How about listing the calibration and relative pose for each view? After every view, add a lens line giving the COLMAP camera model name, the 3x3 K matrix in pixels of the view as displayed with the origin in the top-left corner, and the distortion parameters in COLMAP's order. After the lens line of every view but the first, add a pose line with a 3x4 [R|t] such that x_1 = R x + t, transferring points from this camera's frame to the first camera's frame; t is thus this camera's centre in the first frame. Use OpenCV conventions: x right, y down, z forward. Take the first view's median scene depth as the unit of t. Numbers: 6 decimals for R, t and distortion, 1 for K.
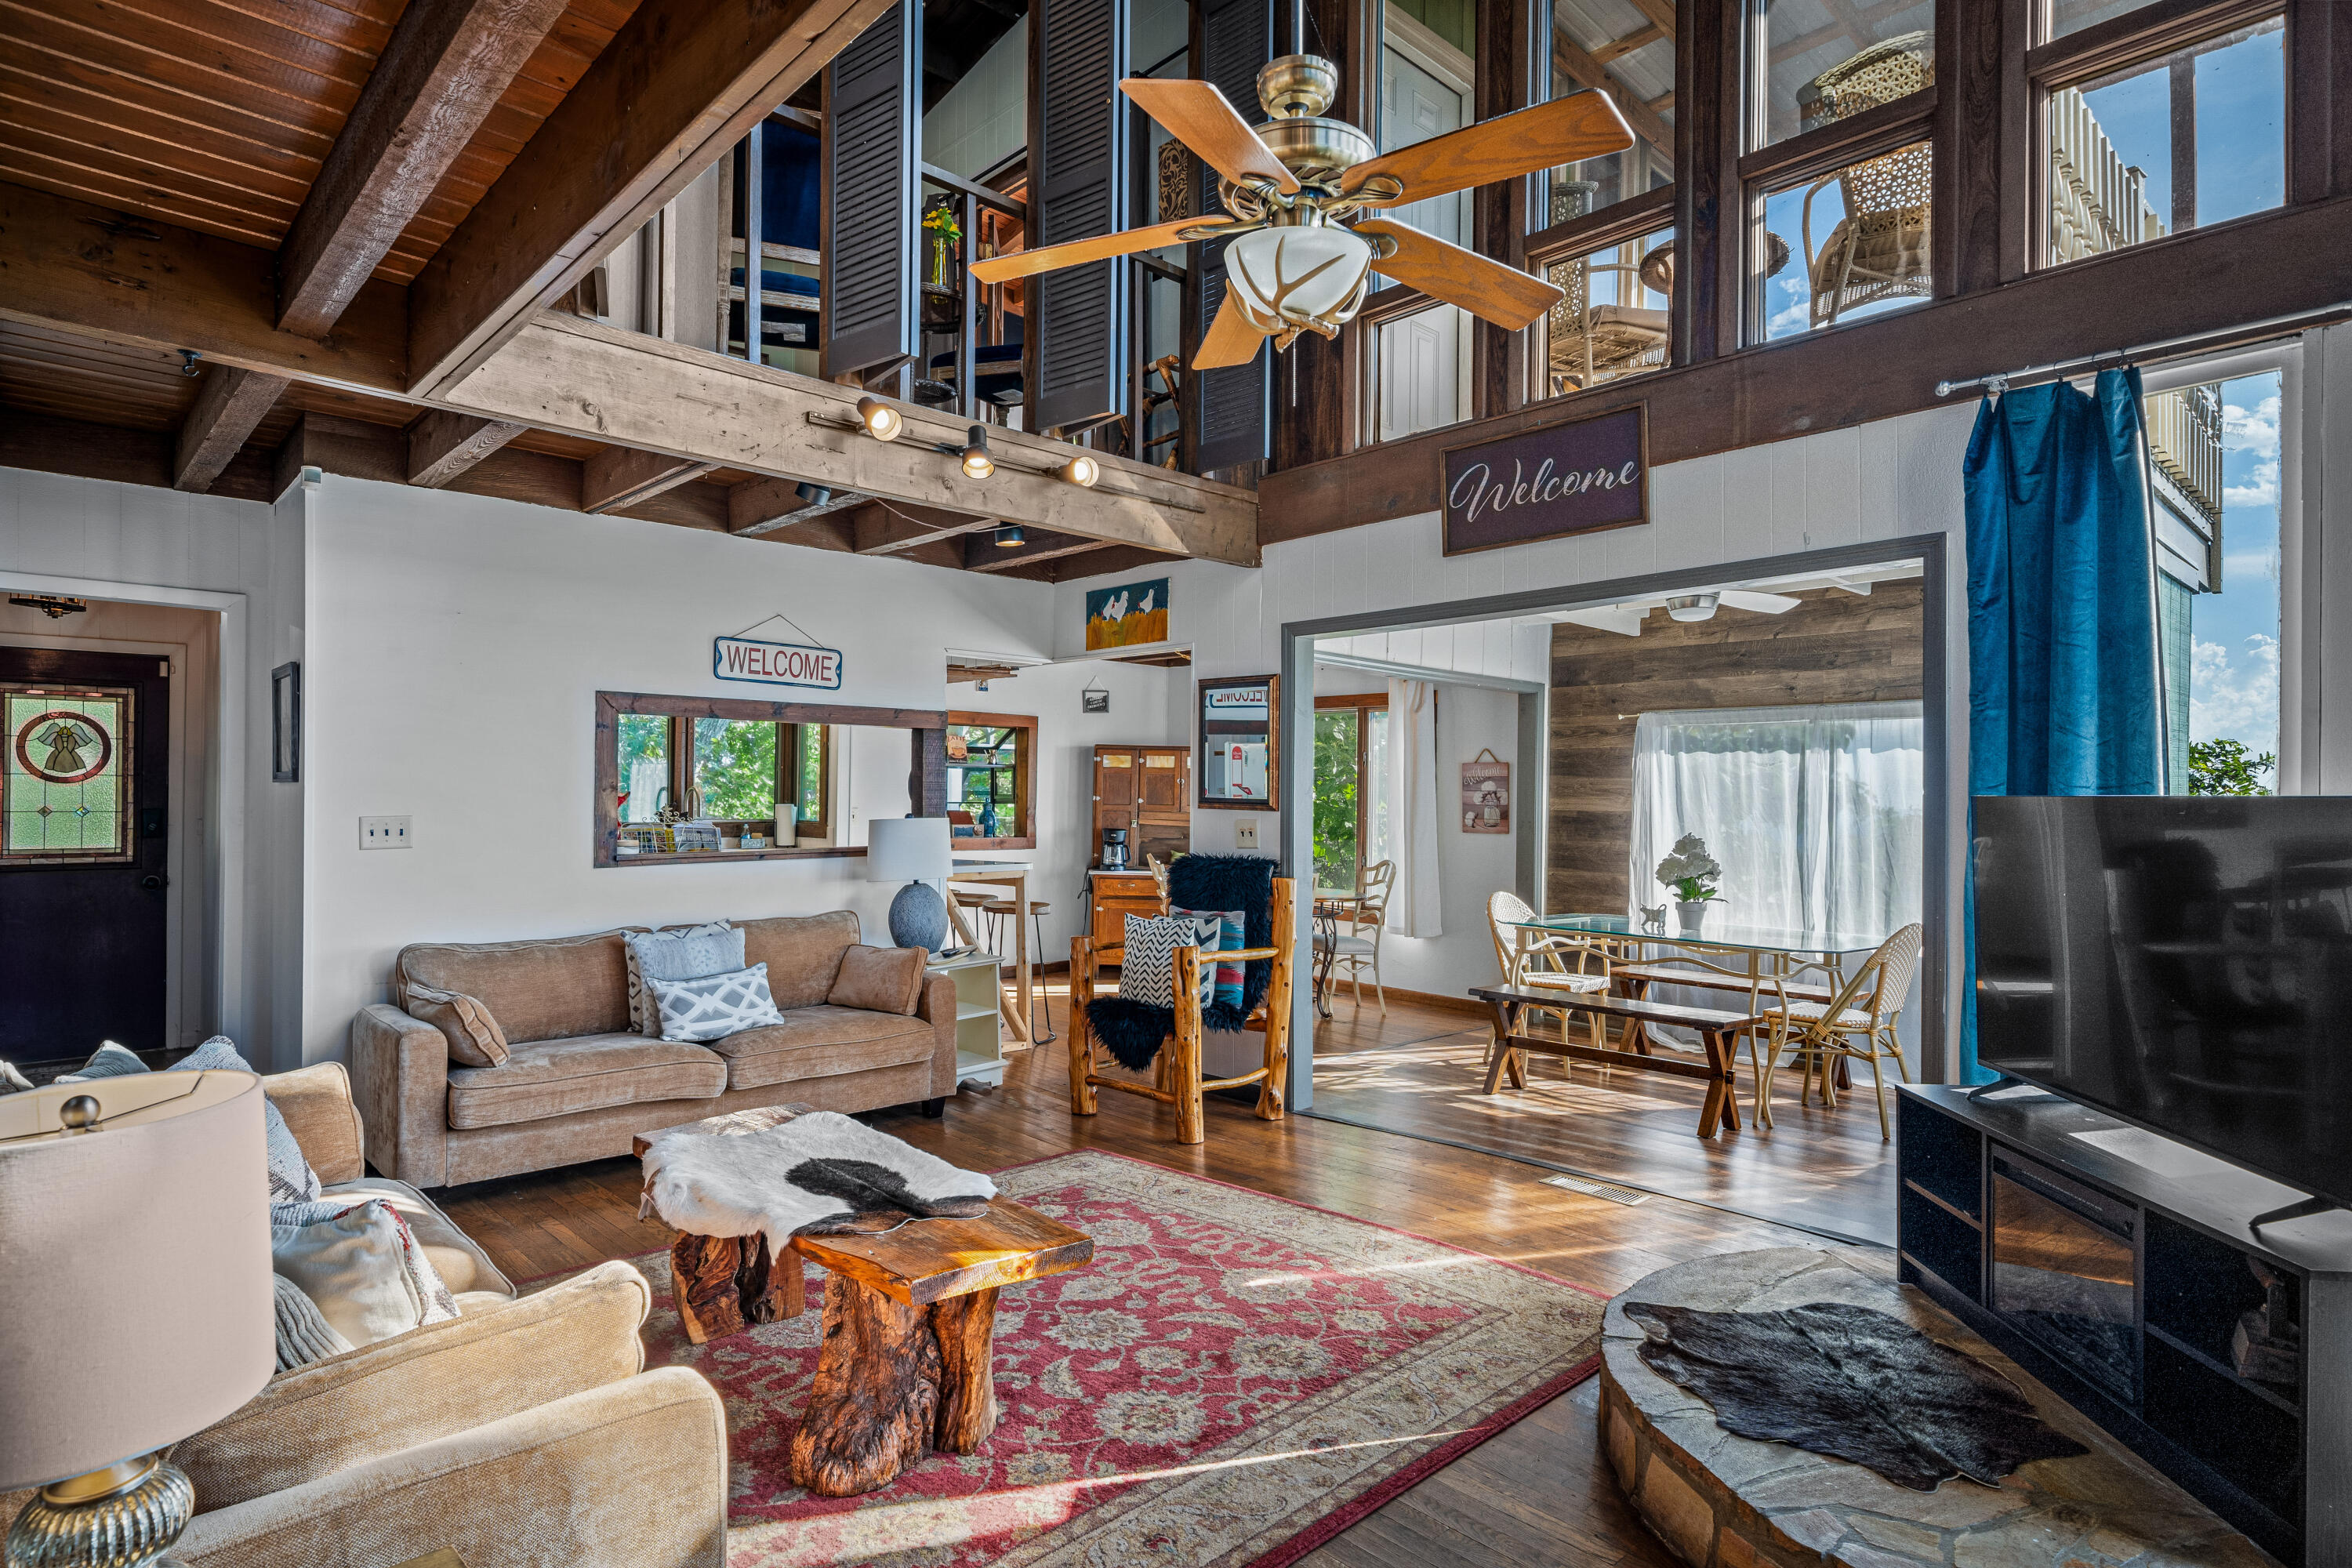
lens RADIAL K [[1252.4, 0, 1181.9], [0, 1252.4, 790.1], [0, 0, 1]] dist [0.002887, 0.000282]
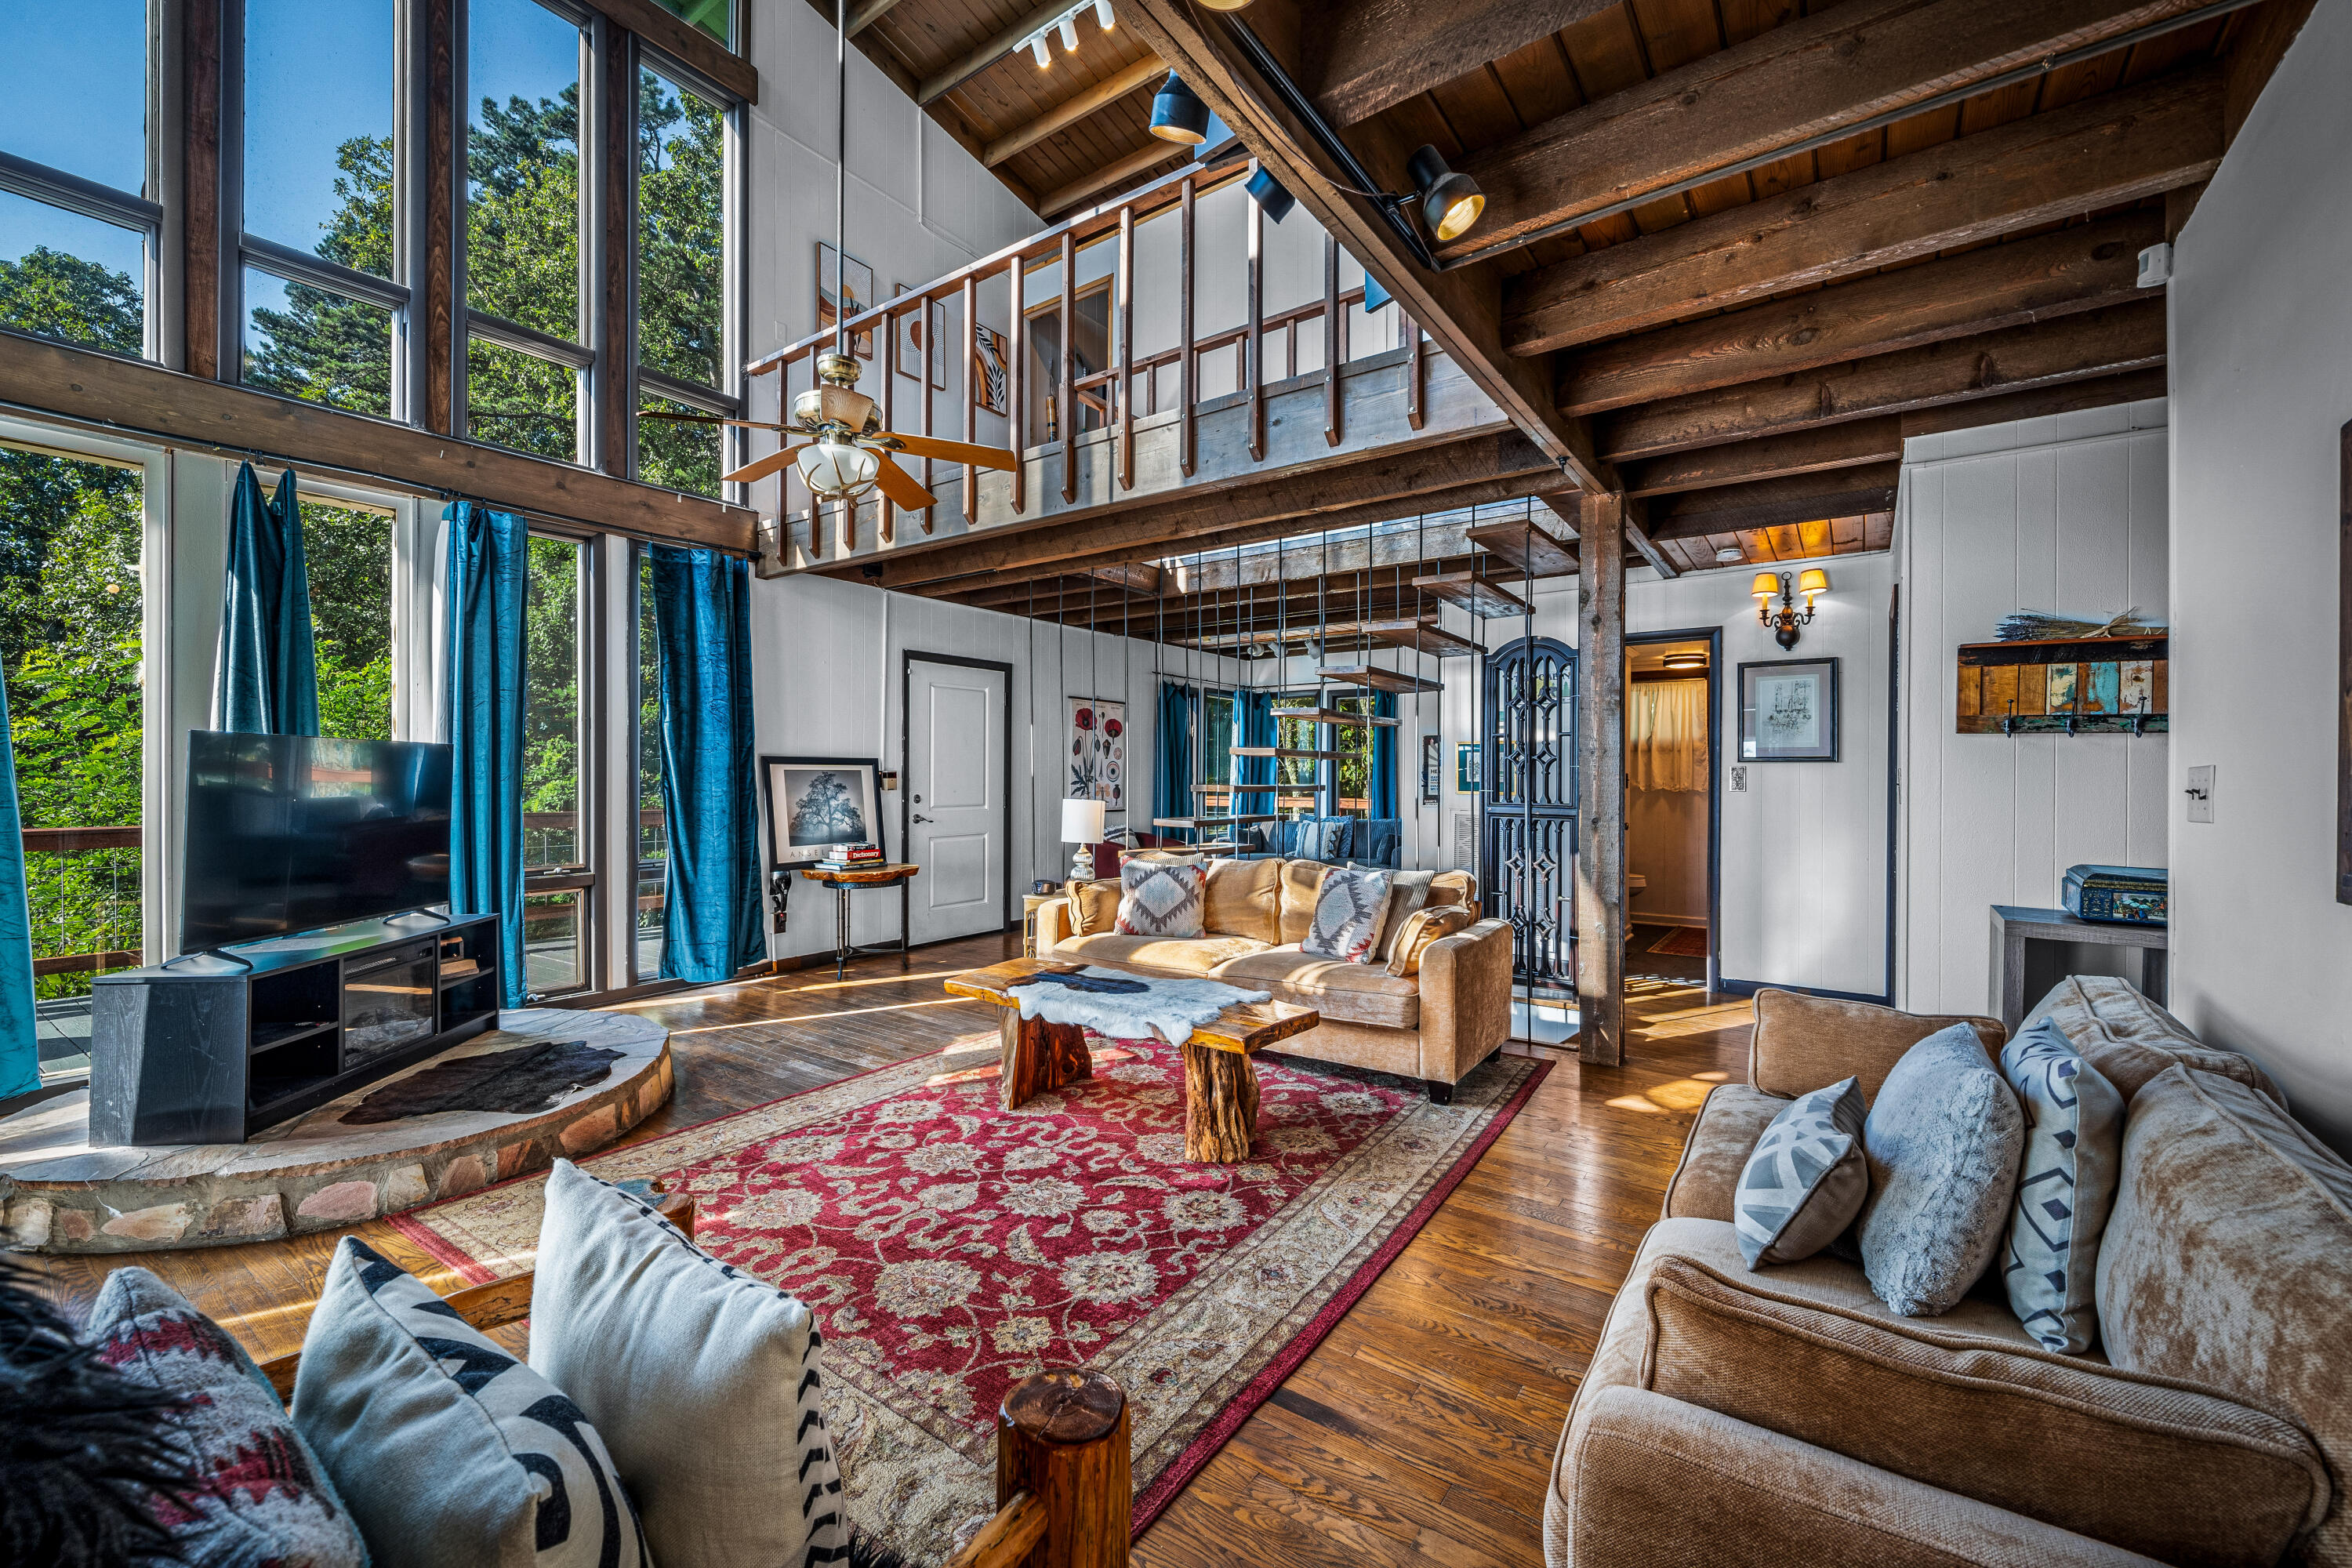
lens RADIAL K [[943.5, 0, 1169.3], [0, 943.5, 780.1], [0, 0, 1]] dist [0.000703, 0.000275]
pose [[-0.985192, -0.007991, -0.171271, -0.070419], [-0.007579, 0.999967, -0.003059, 0.026968], [0.171290, -0.001716, -0.985219, 1.102913]]
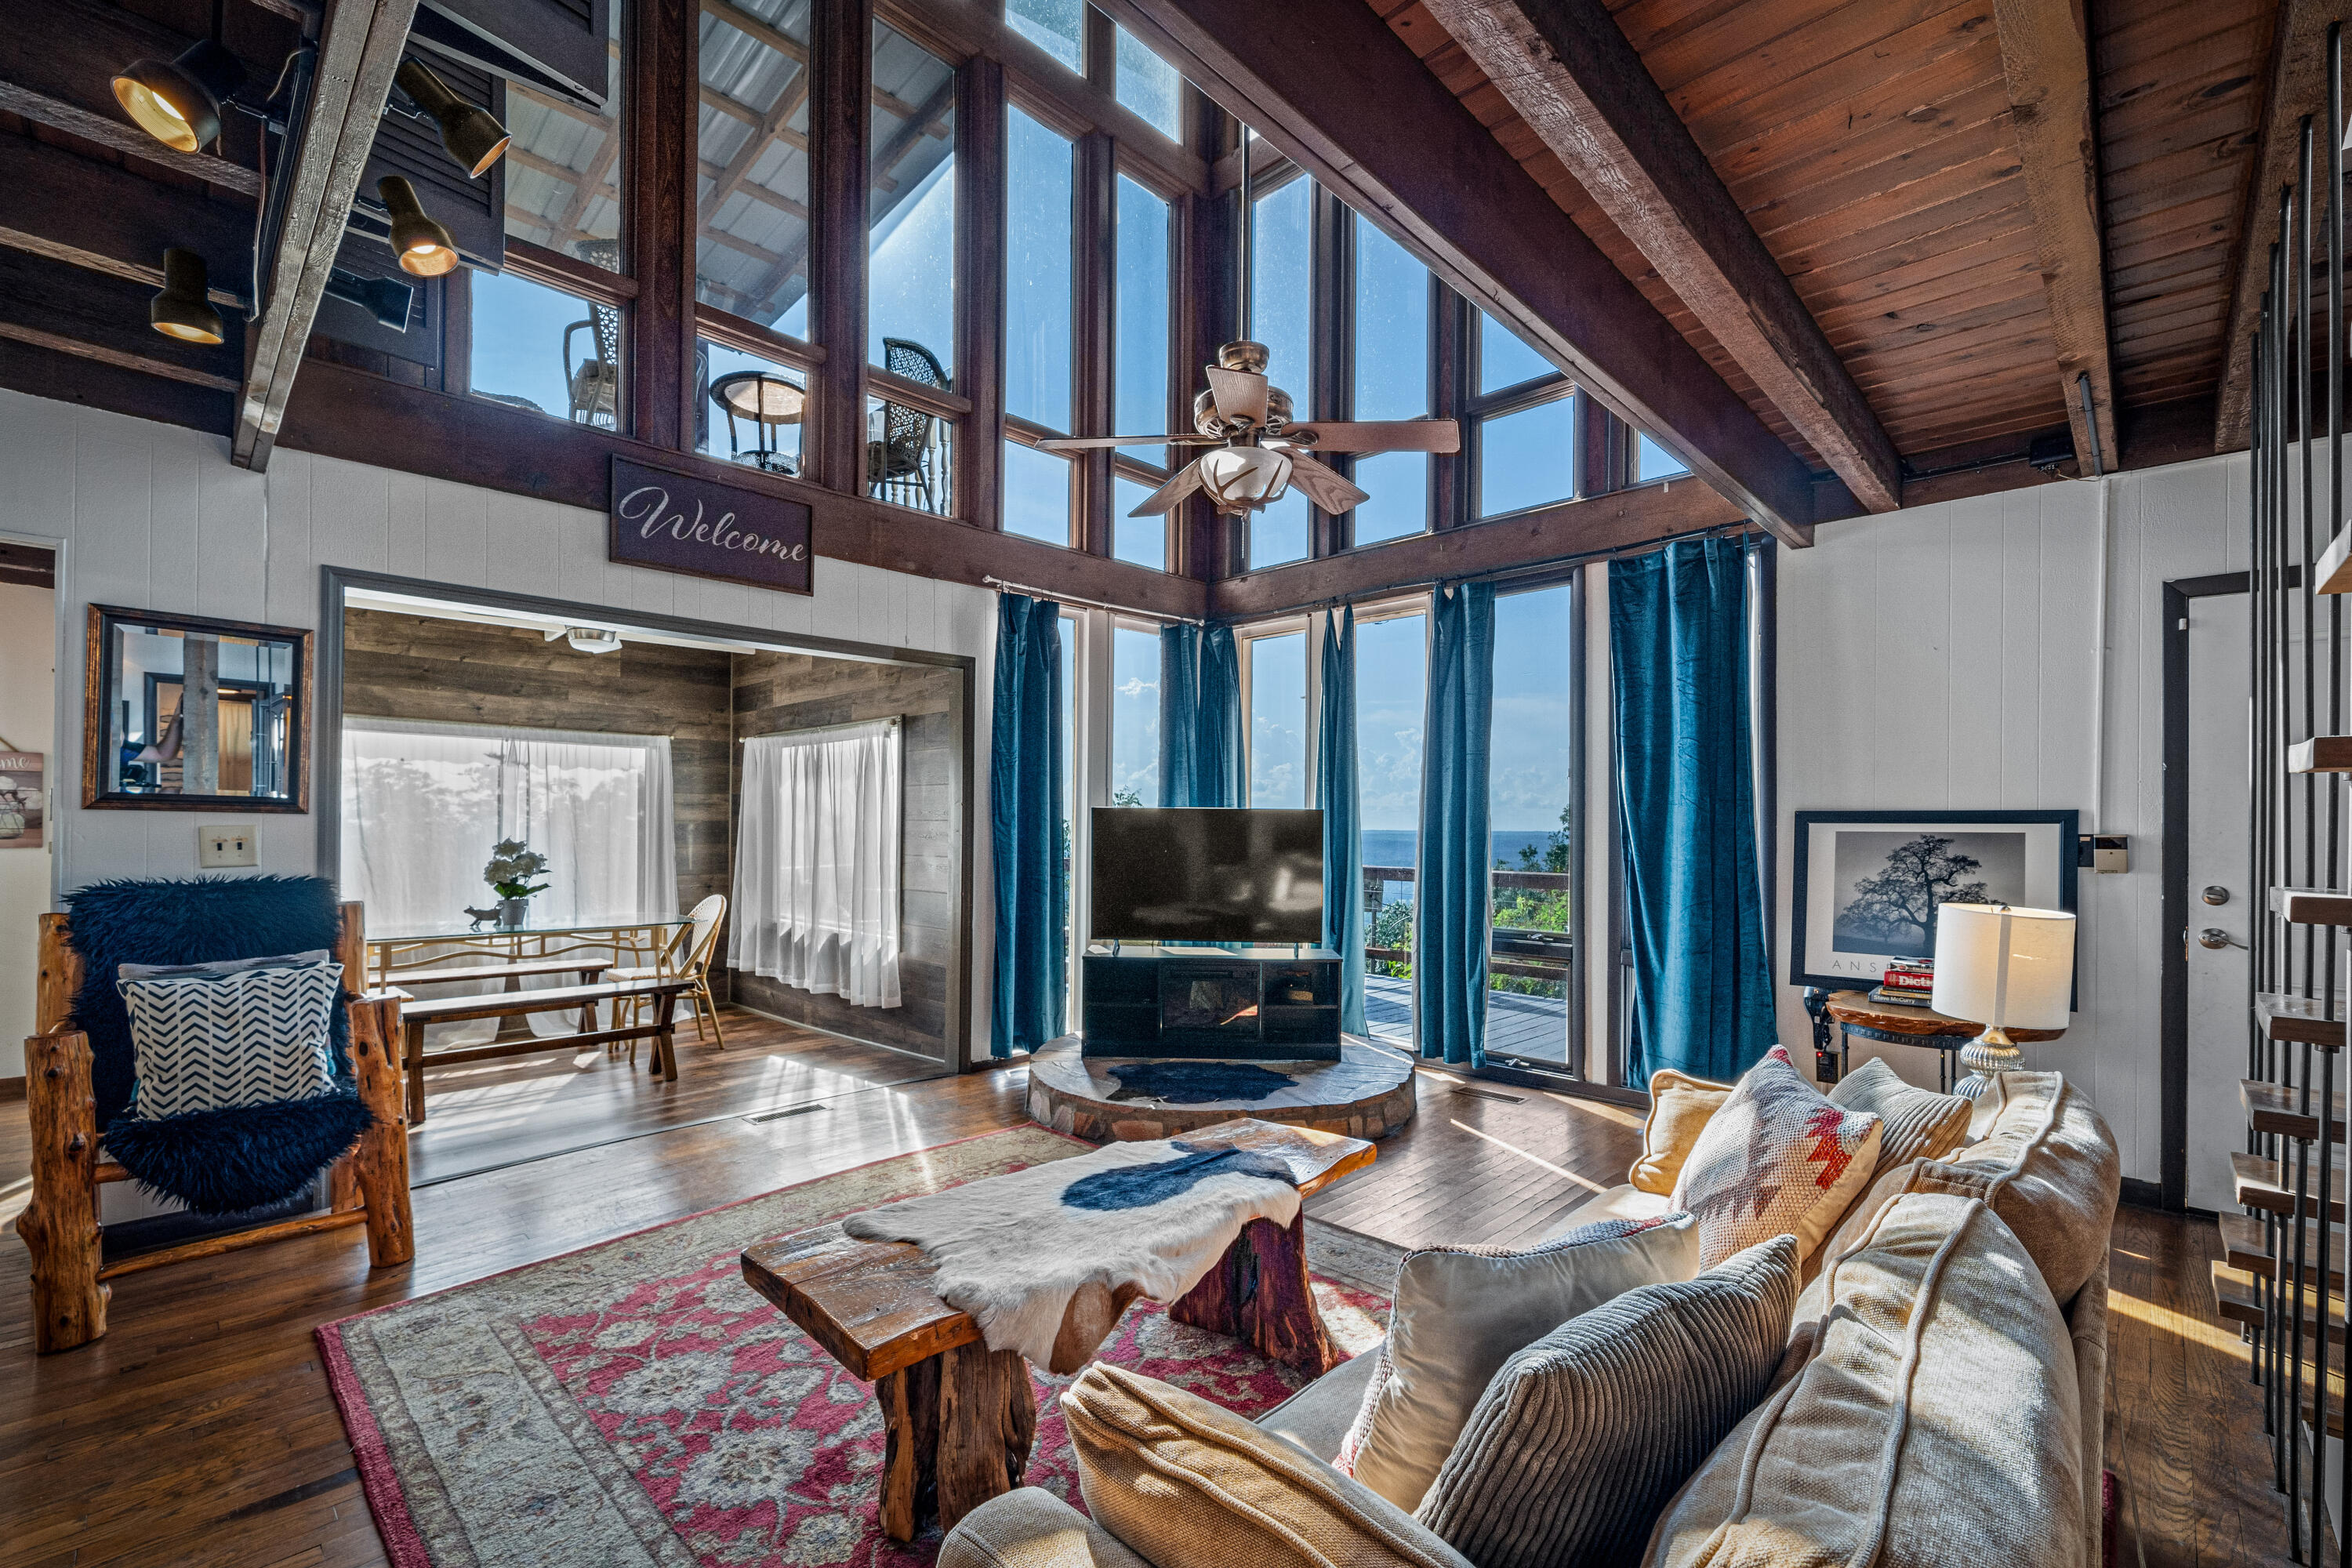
lens RADIAL K [[988.3, 0, 1158.0], [0, 988.3, 823.4], [0, 0, 1]] dist [0.001689, 0.000066]
pose [[-0.027869, -0.004532, 0.999601, -0.521396], [-0.013322, 0.999903, 0.004162, 0.013118], [-0.999523, -0.013201, -0.027927, 0.506877]]
